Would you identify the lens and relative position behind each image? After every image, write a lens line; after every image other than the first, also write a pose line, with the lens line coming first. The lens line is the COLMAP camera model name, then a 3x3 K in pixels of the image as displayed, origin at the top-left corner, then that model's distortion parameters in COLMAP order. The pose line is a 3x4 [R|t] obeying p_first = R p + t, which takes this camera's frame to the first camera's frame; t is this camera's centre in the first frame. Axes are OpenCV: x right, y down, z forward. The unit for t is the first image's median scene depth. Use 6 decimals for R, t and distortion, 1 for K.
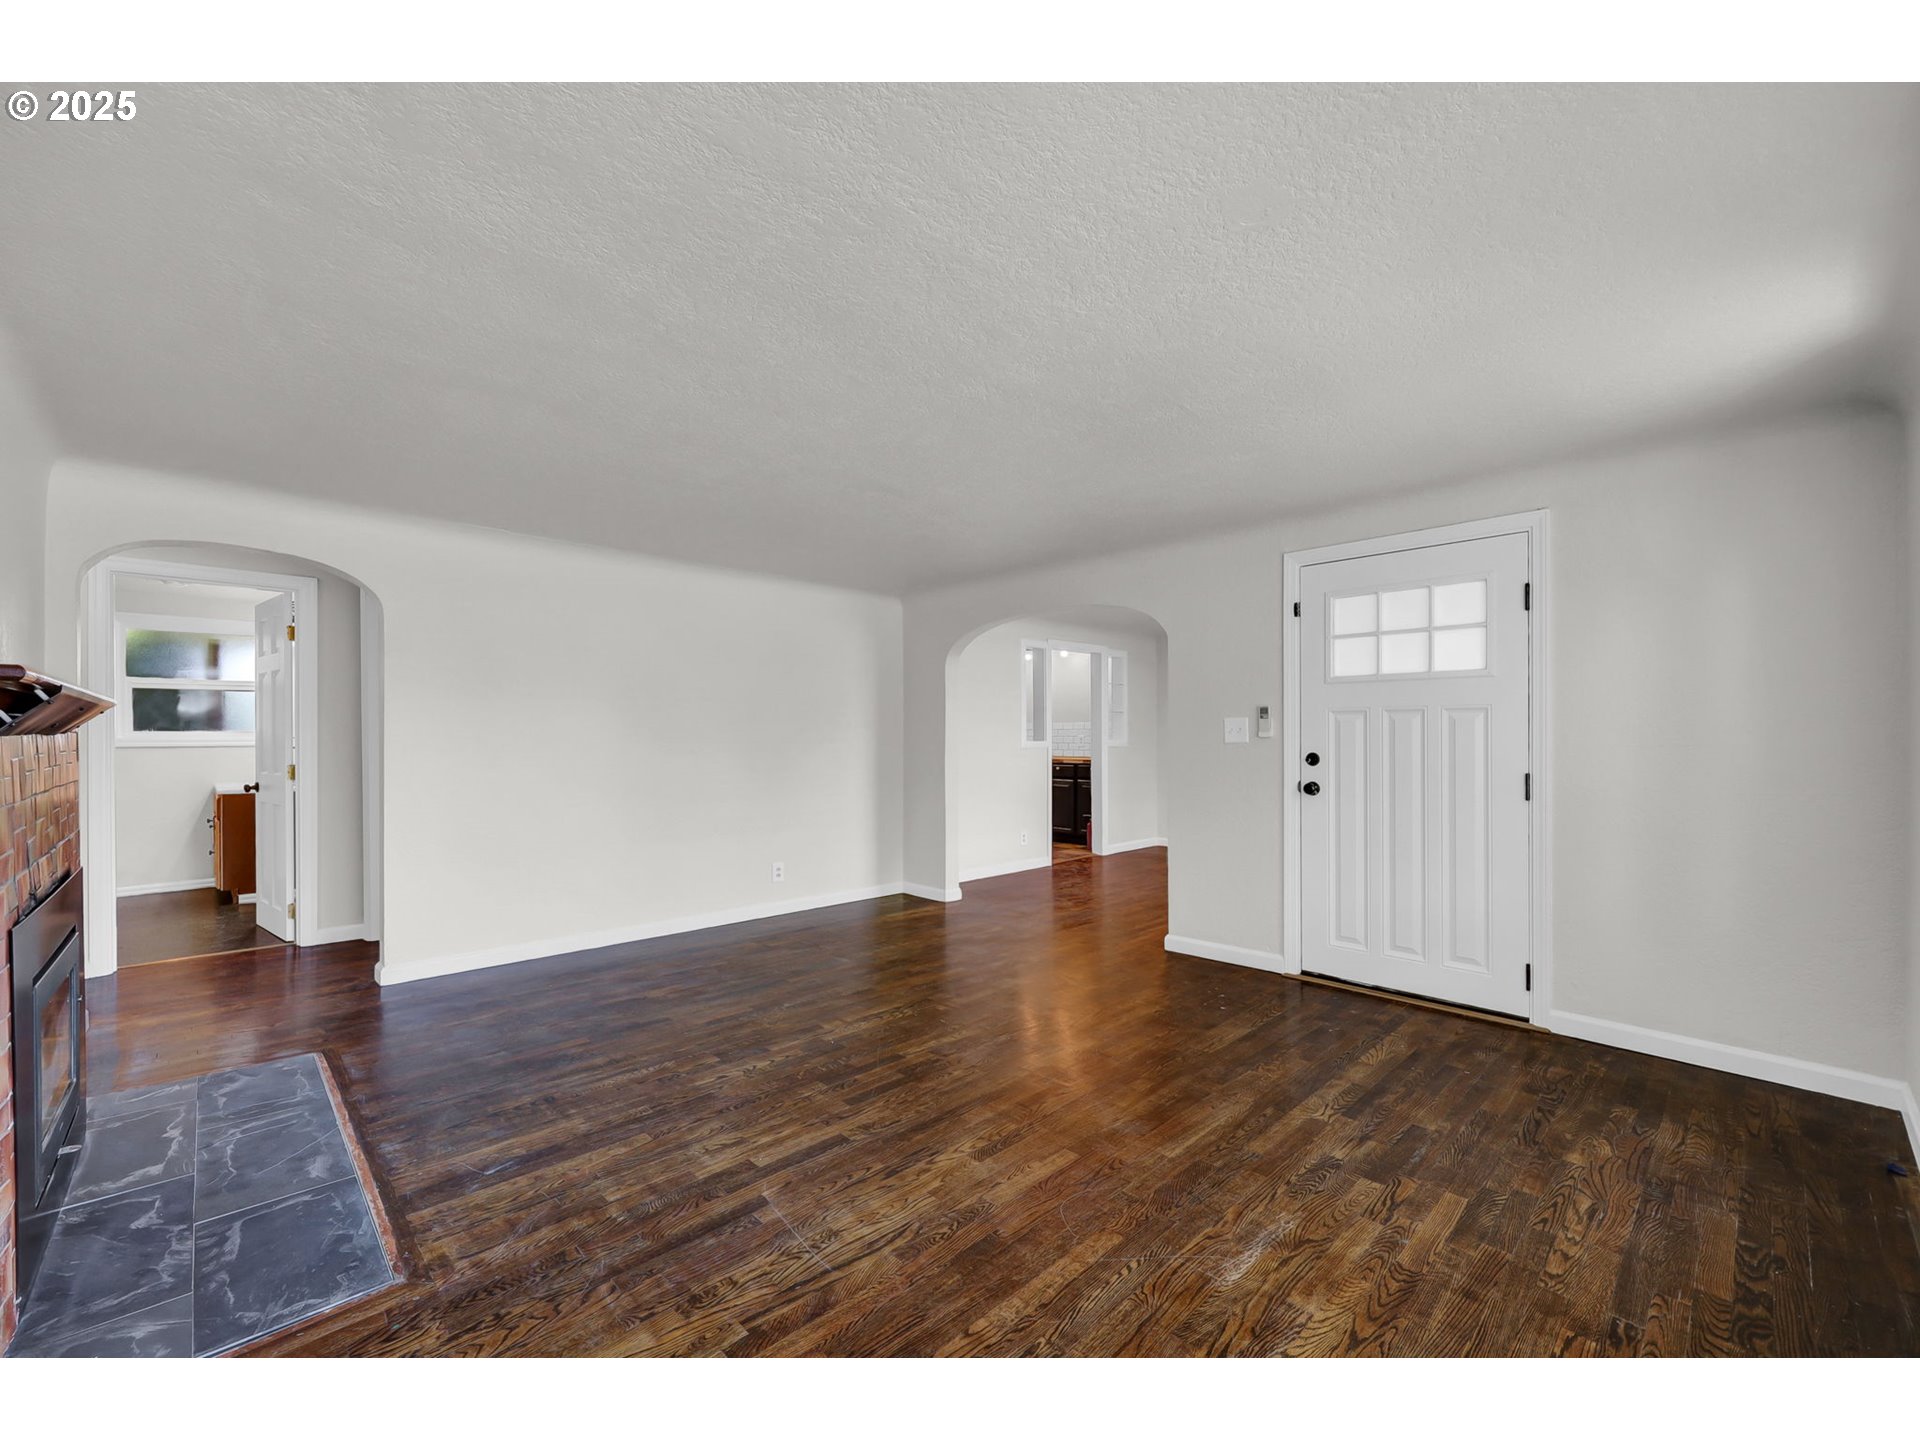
lens RADIAL K [[780.2, 0, 968.7], [0, 780.2, 740.4], [0, 0, 1]] dist [0.002906, 0.000289]
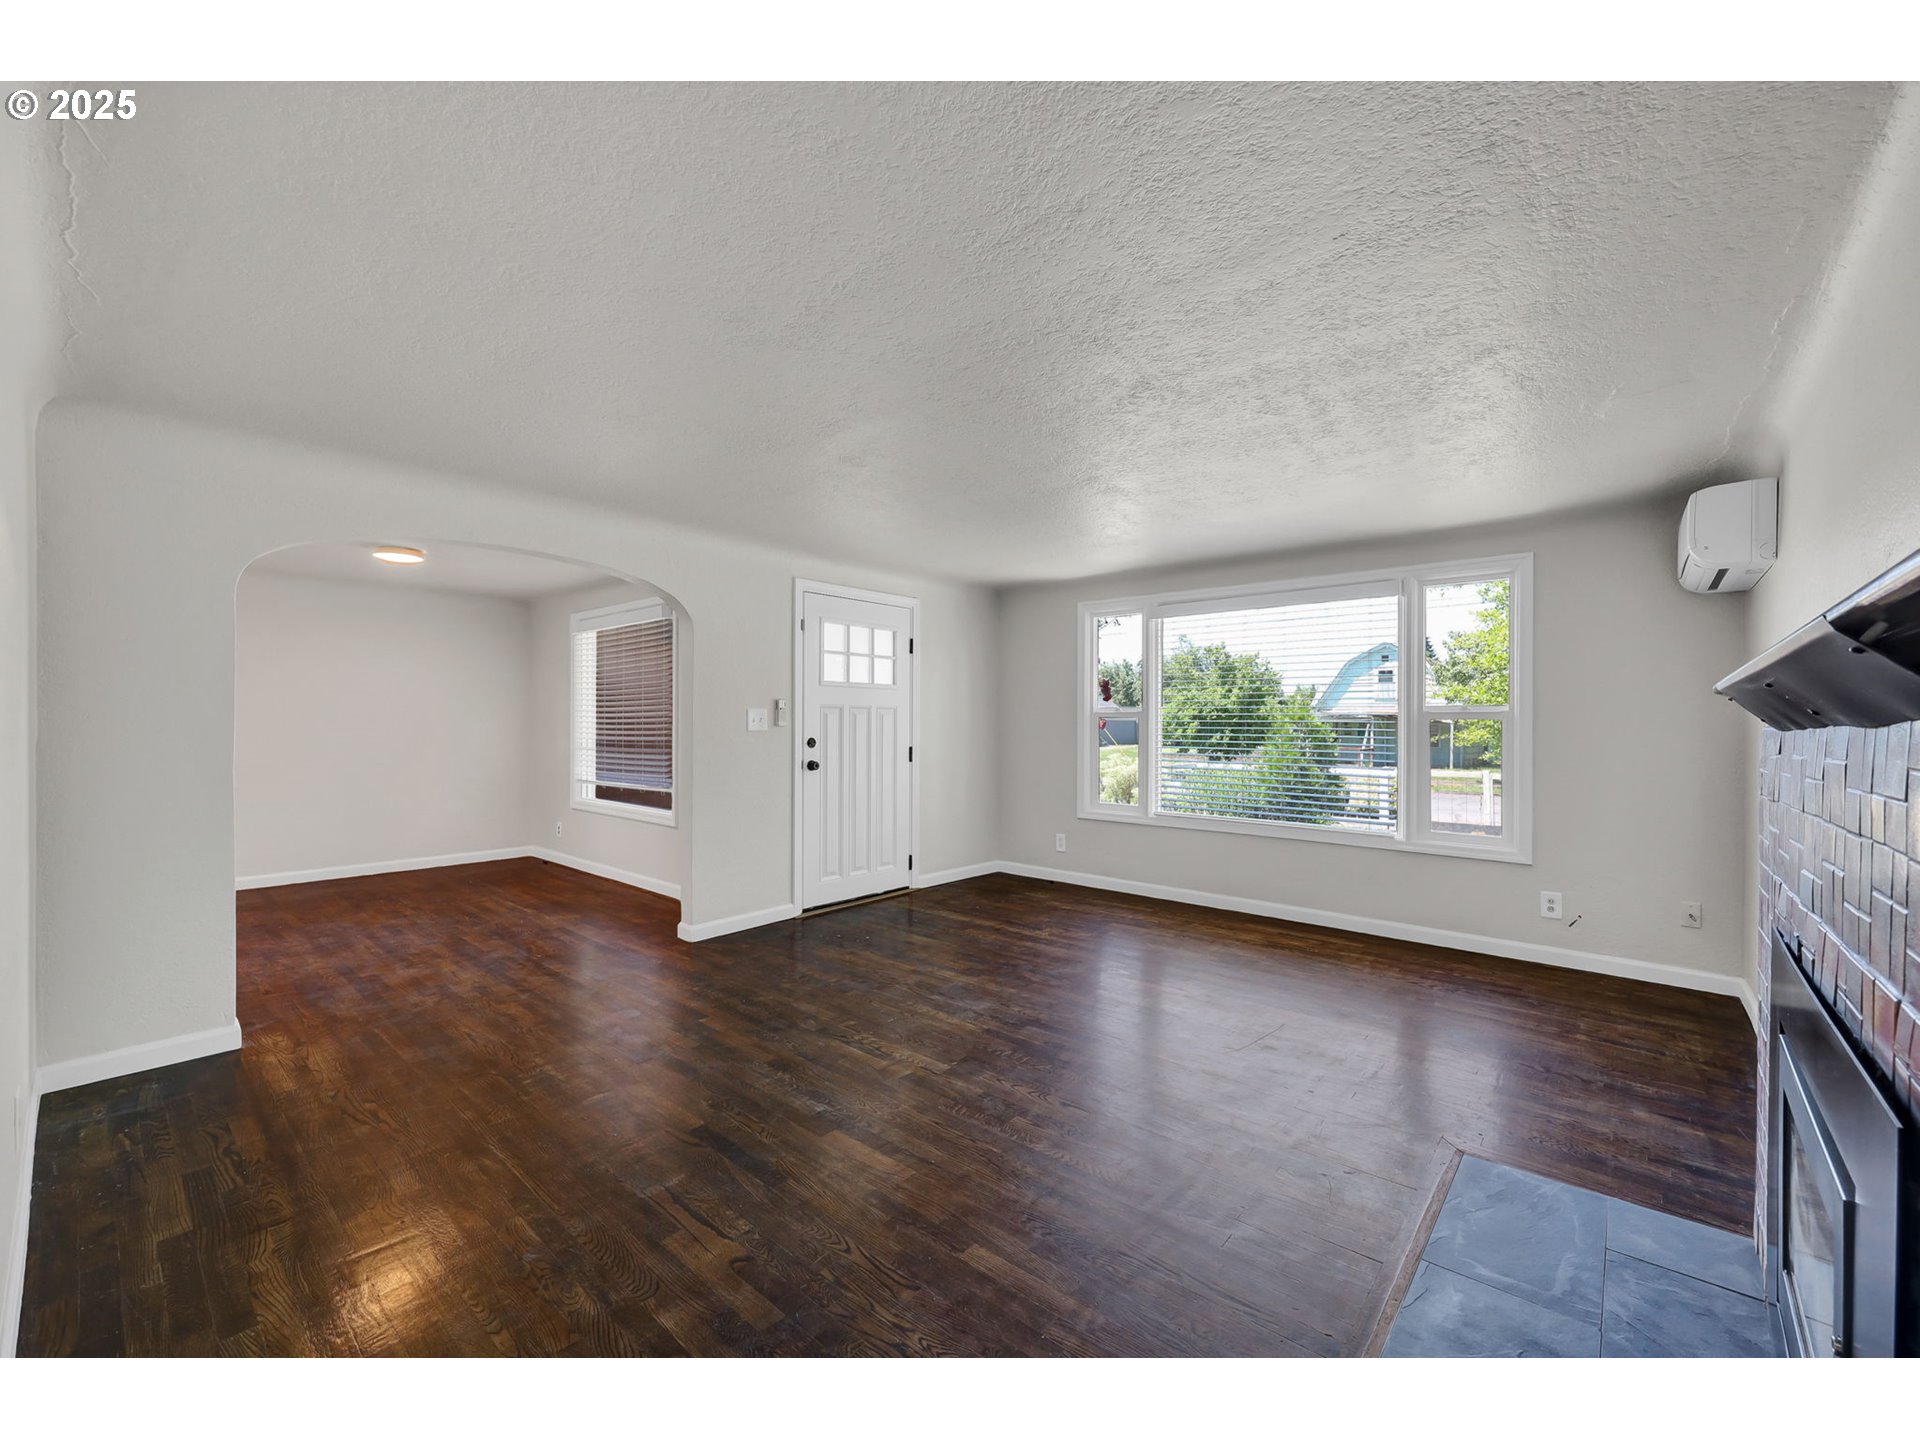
lens RADIAL K [[780.2, 0, 958.8], [0, 780.2, 726.9], [0, 0, 1]] dist [0.002906, 0.000289]
pose [[-0.076580, -0.003045, 0.997059, -1.263644], [0.001735, 0.999993, 0.003187, -0.008928], [-0.997062, 0.001974, -0.076574, 1.248085]]
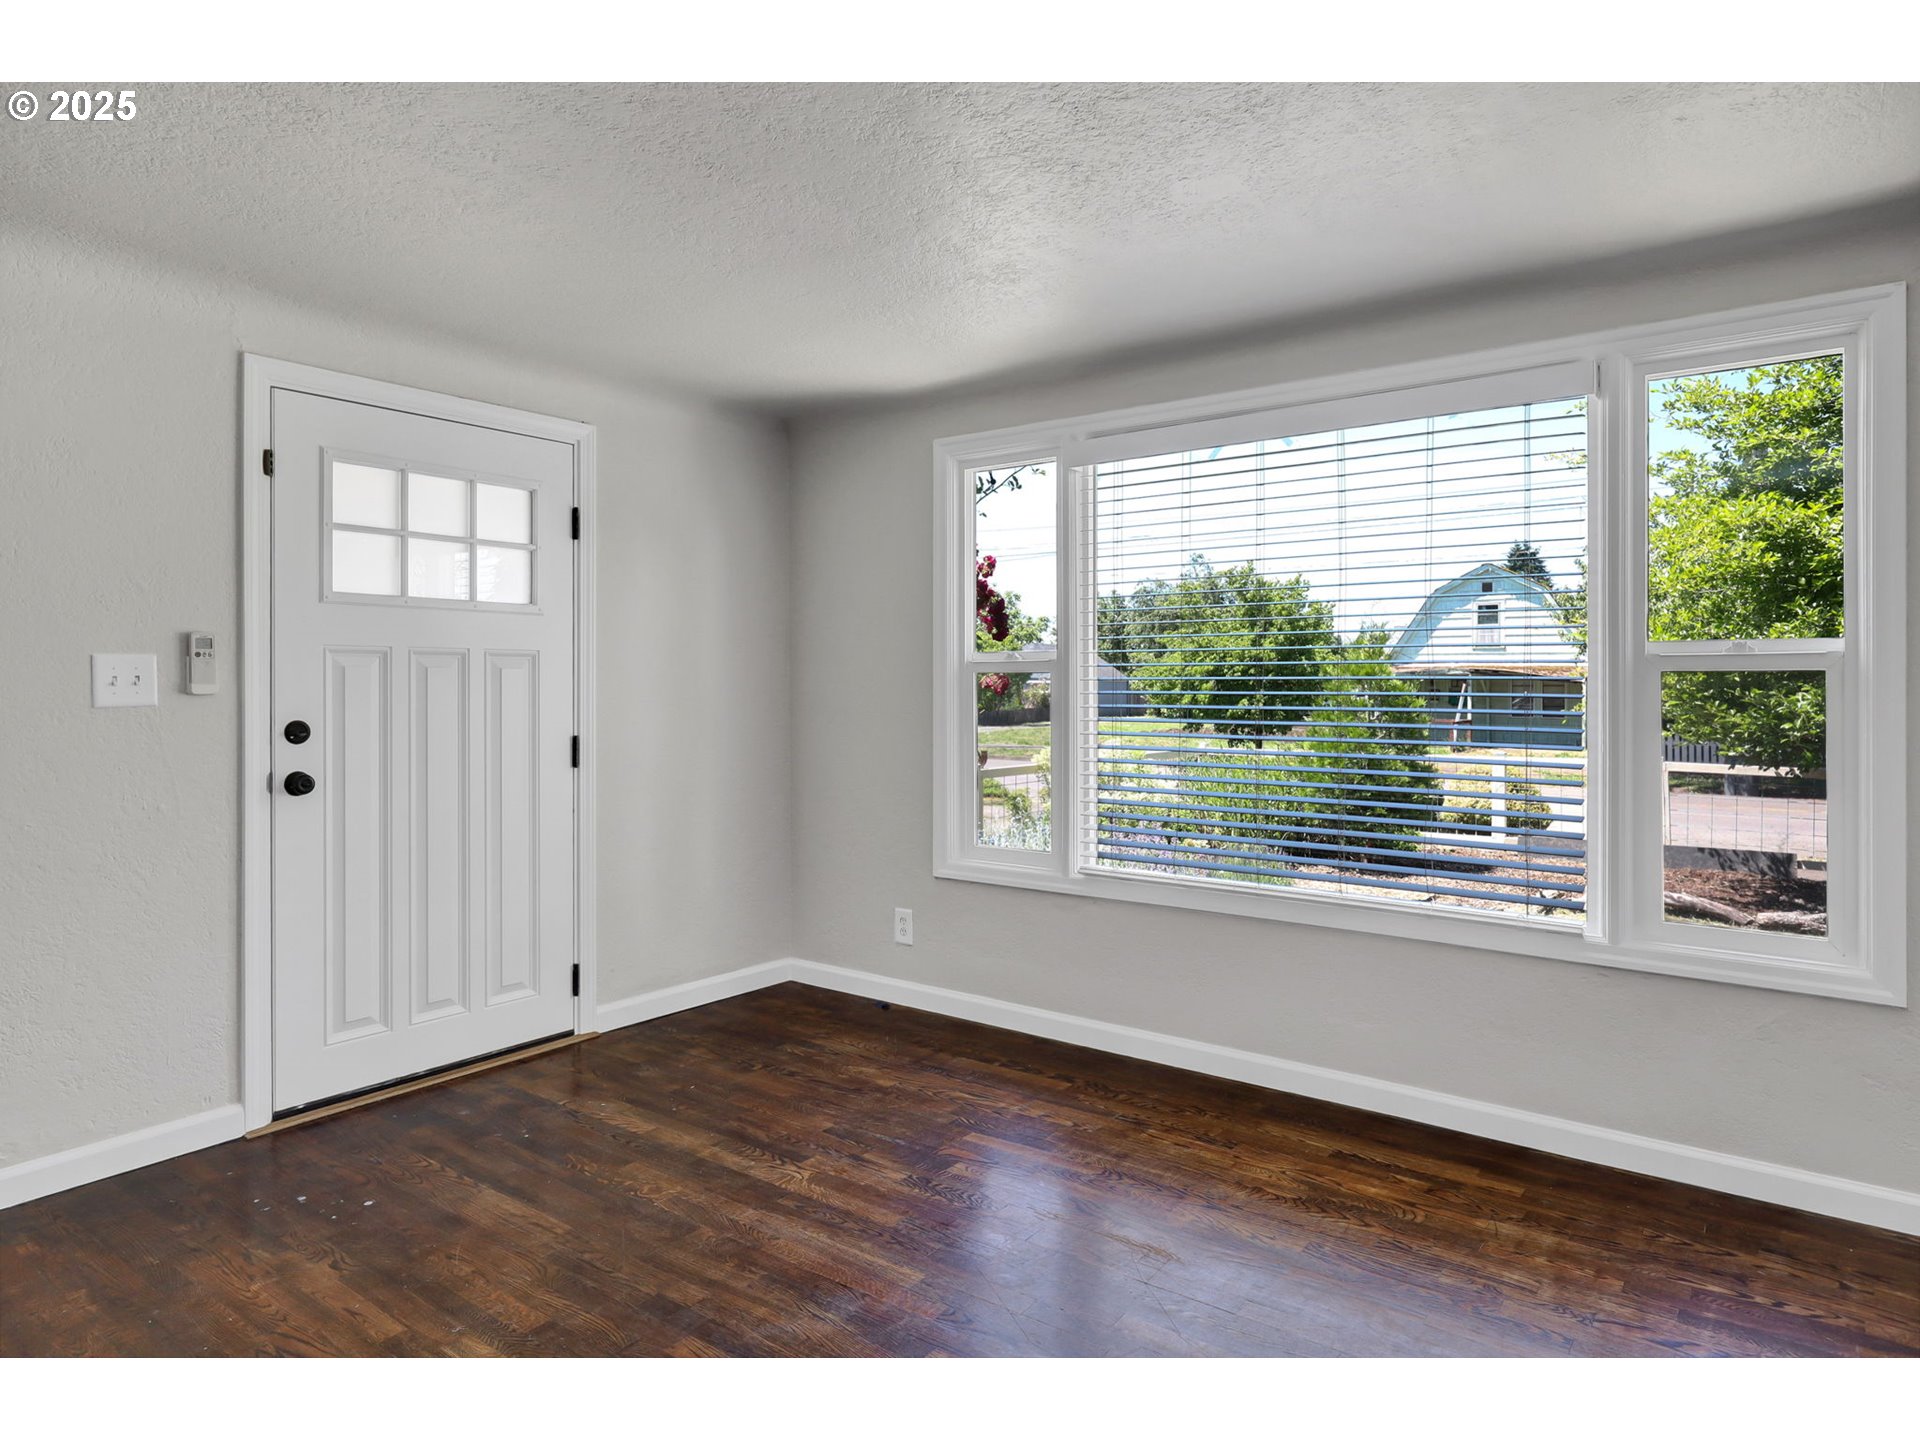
lens RADIAL K [[1133.9, 0, 953.8], [0, 1133.9, 688.7], [0, 0, 1]] dist [0.006893, -0.001706]
pose [[-0.141266, -0.000128, 0.989972, -0.654877], [0.007787, 0.999969, 0.001241, -0.007380], [-0.989941, 0.007884, -0.141261, 0.937137]]
